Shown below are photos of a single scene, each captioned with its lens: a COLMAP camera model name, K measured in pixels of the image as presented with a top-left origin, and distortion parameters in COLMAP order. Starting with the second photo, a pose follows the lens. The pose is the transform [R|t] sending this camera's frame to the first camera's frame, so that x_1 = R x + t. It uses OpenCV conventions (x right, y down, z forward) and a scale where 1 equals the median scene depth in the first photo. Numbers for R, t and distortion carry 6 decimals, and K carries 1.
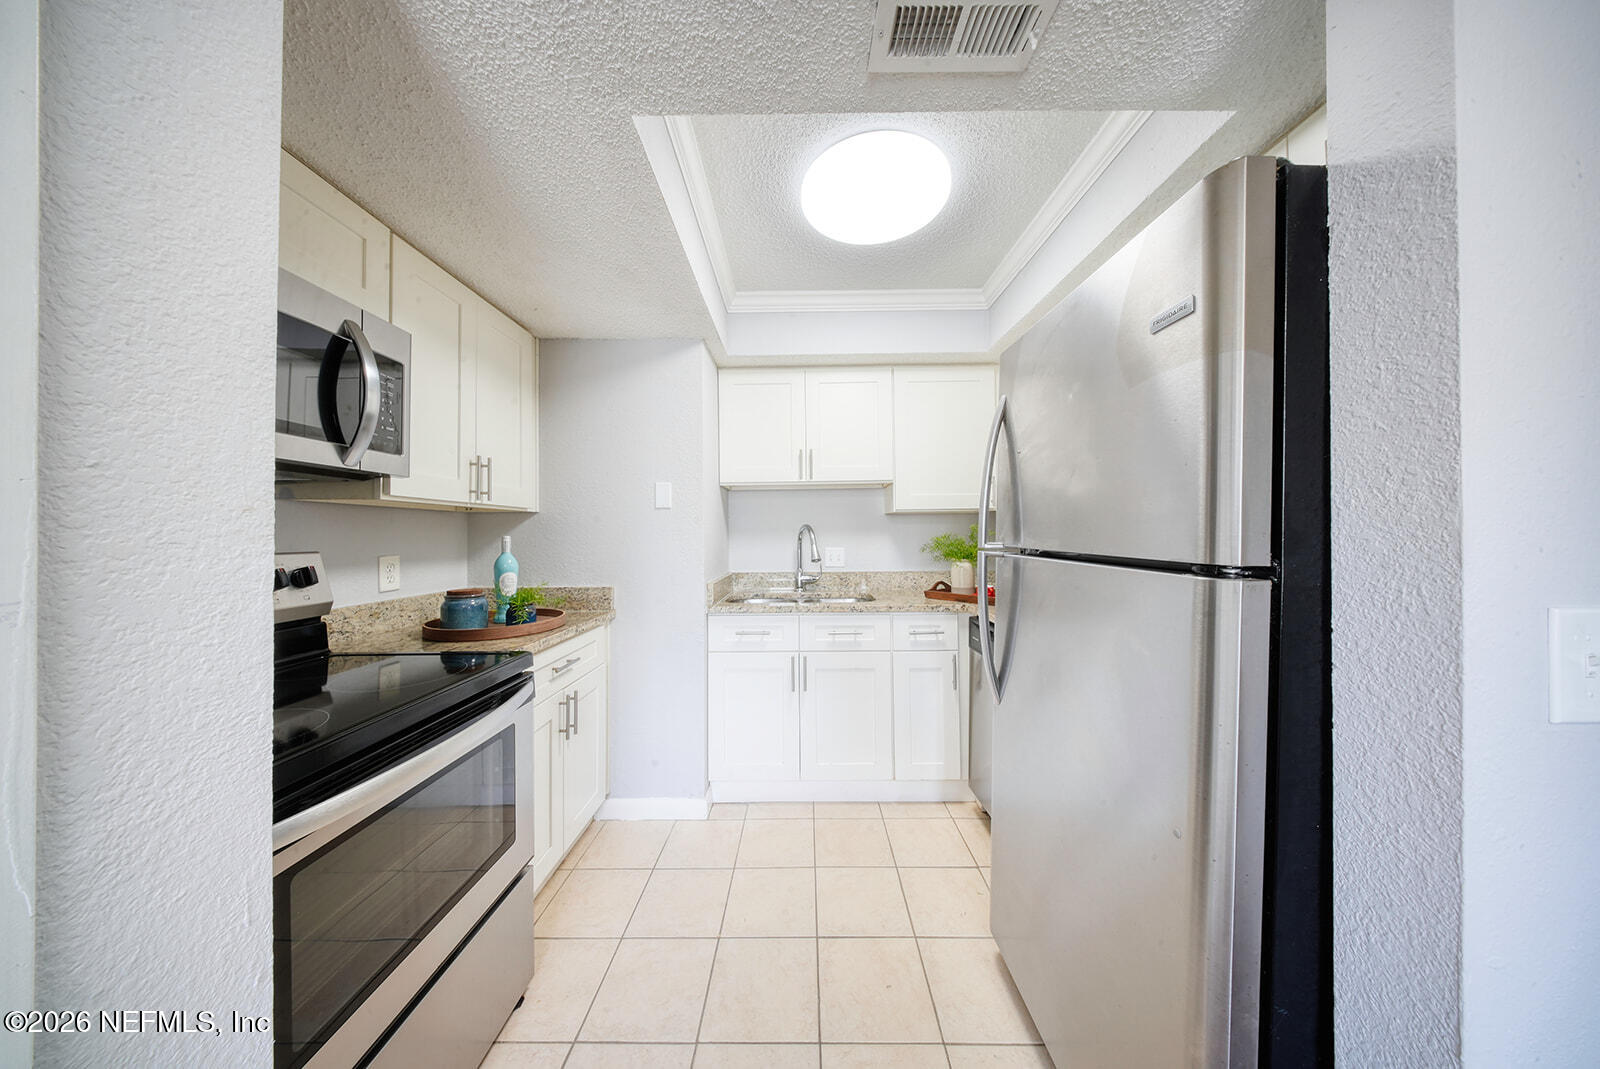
lens RADIAL K [[464.5, 0, 800.0], [0, 464.5, 534.5], [0, 0, 1]] dist [-0.000911, 0.000742]
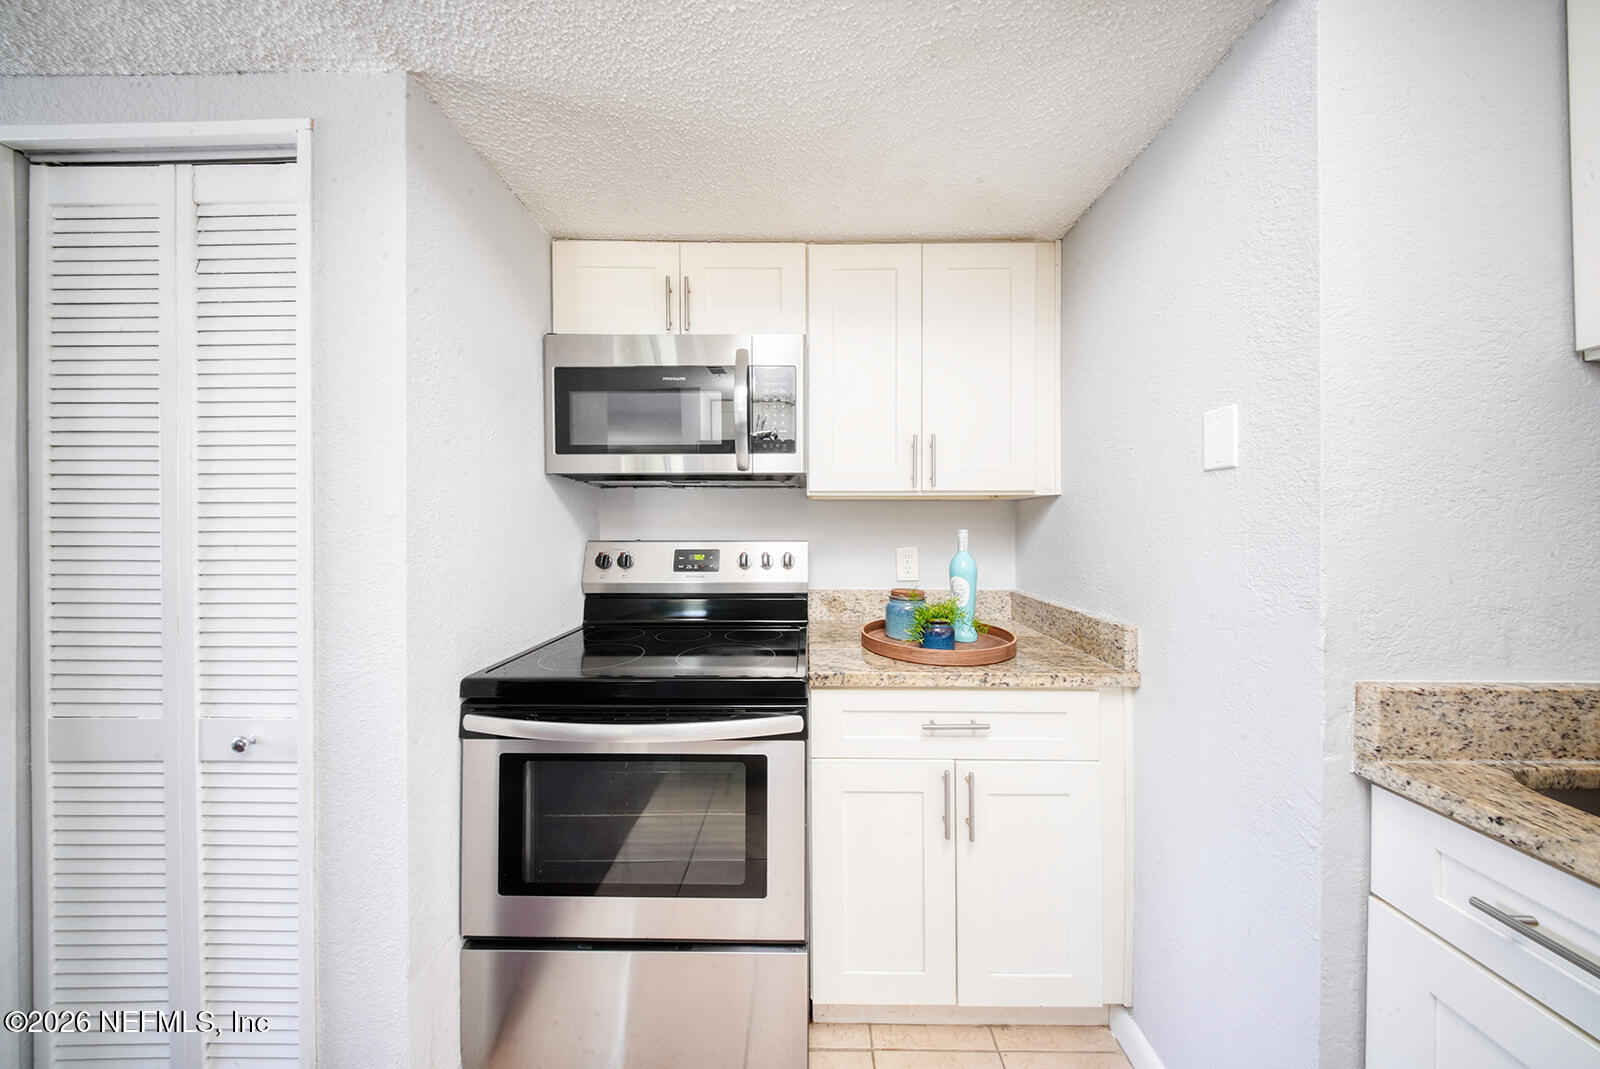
lens RADIAL K [[464.5, 0, 800.0], [0, 464.5, 534.5], [0, 0, 1]] dist [-0.000911, 0.000742]
pose [[-0.016890, 0.024571, -0.999555, 0.158559], [0.008224, 0.999668, 0.024434, -0.010254], [0.999824, -0.007808, -0.017087, 0.796858]]
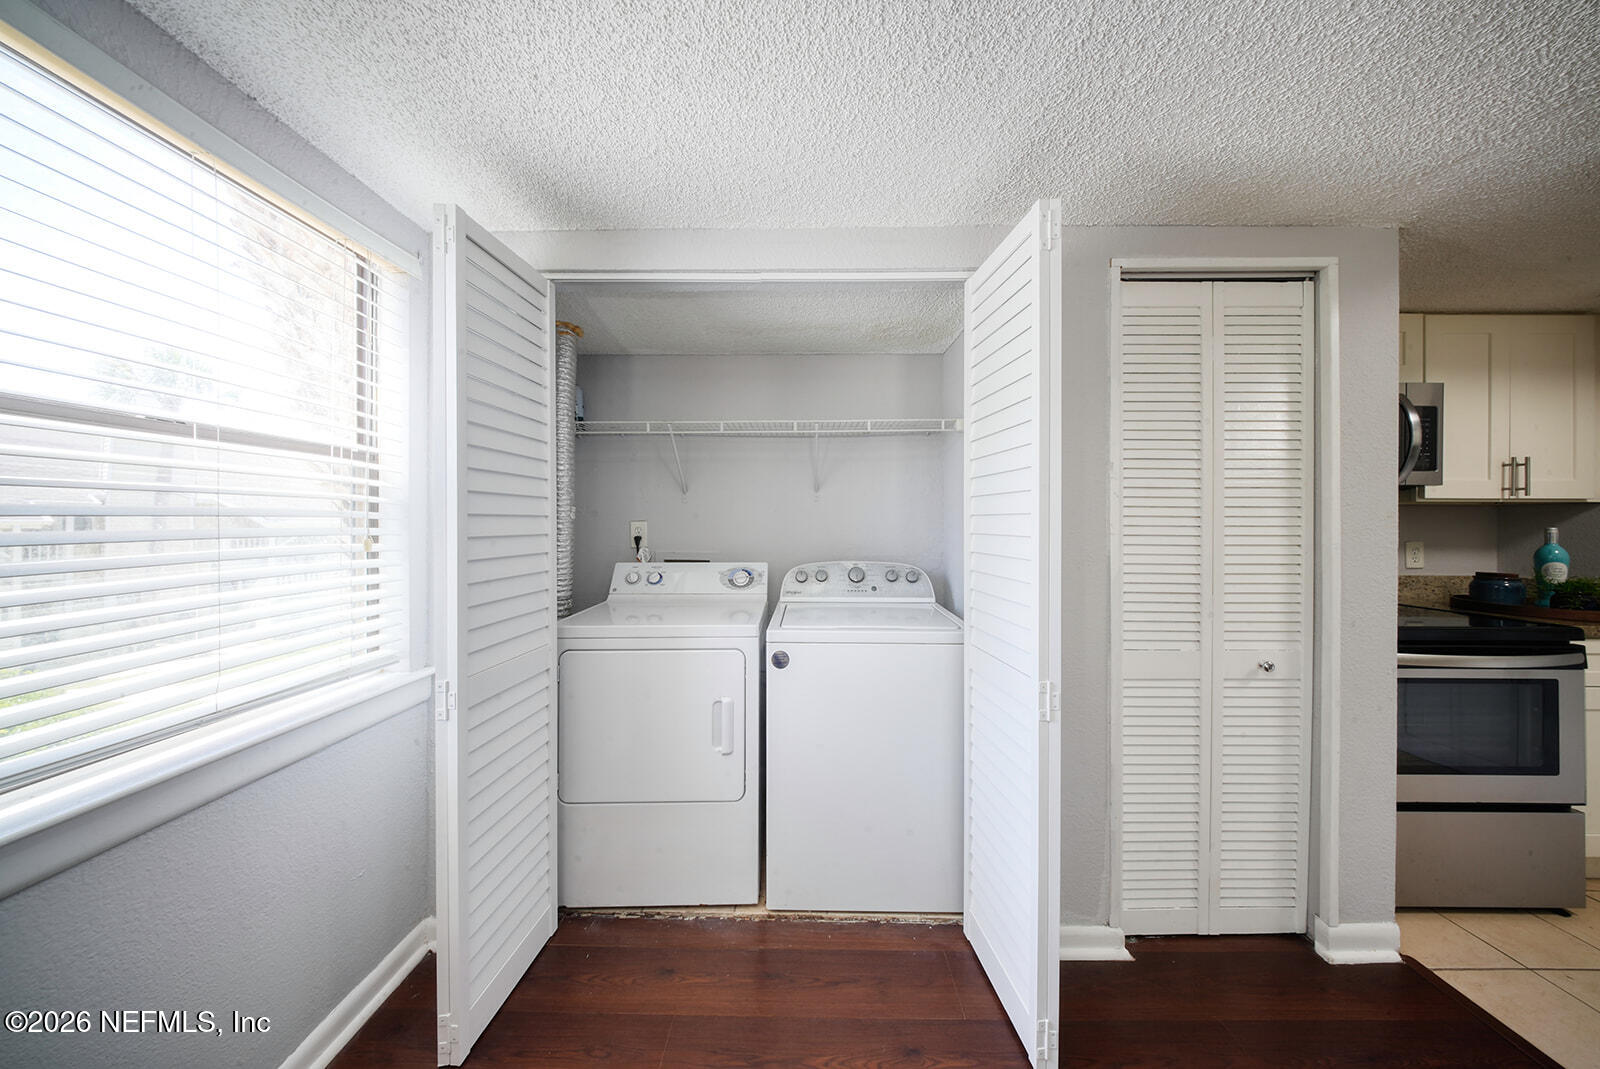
lens RADIAL K [[492.7, 0, 801.7], [0, 492.7, 524.0], [0, 0, 1]] dist [0.001782, -0.000224]
pose [[0.021051, -0.000998, -0.999778, 0.489042], [0.005612, 0.999984, -0.000880, -0.013301], [0.999763, -0.005592, 0.021056, -0.781585]]
